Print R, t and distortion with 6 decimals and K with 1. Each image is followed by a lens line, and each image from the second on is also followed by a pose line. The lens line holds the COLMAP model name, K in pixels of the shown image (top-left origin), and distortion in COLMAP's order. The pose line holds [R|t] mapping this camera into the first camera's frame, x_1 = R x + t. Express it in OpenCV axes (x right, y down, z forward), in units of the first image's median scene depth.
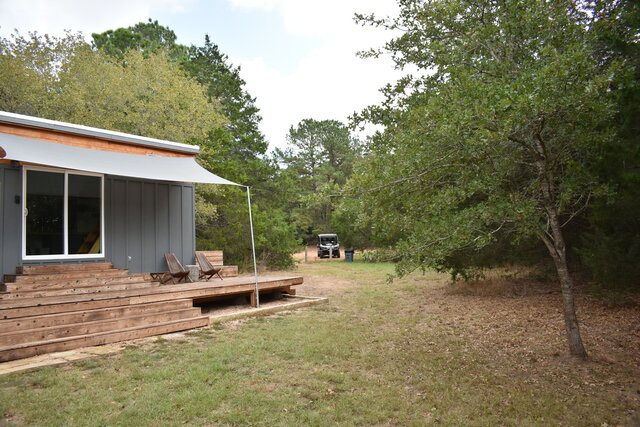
lens RADIAL K [[495.0, 0, 320.6], [0, 495.0, 214.4], [0, 0, 1]] dist [-0.012891, 0.013322]
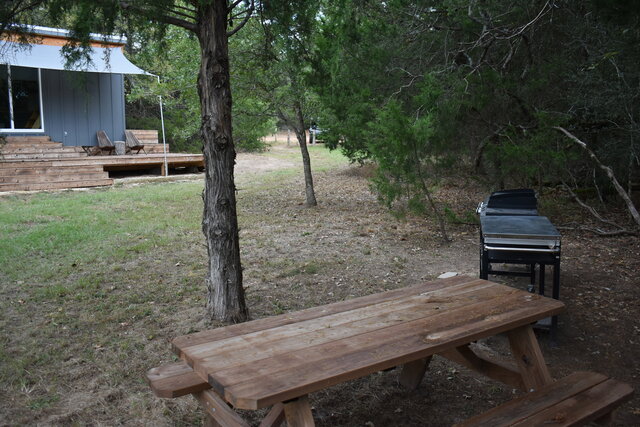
lens RADIAL K [[603.1, 0, 320.8], [0, 603.1, 214.0], [0, 0, 1]] dist [-0.012165, 0.000000]
pose [[0.995413, 0.044281, -0.084803, 0.412890], [-0.026373, 0.979096, 0.201682, -0.037544], [0.091961, -0.198521, 0.975773, -0.485627]]
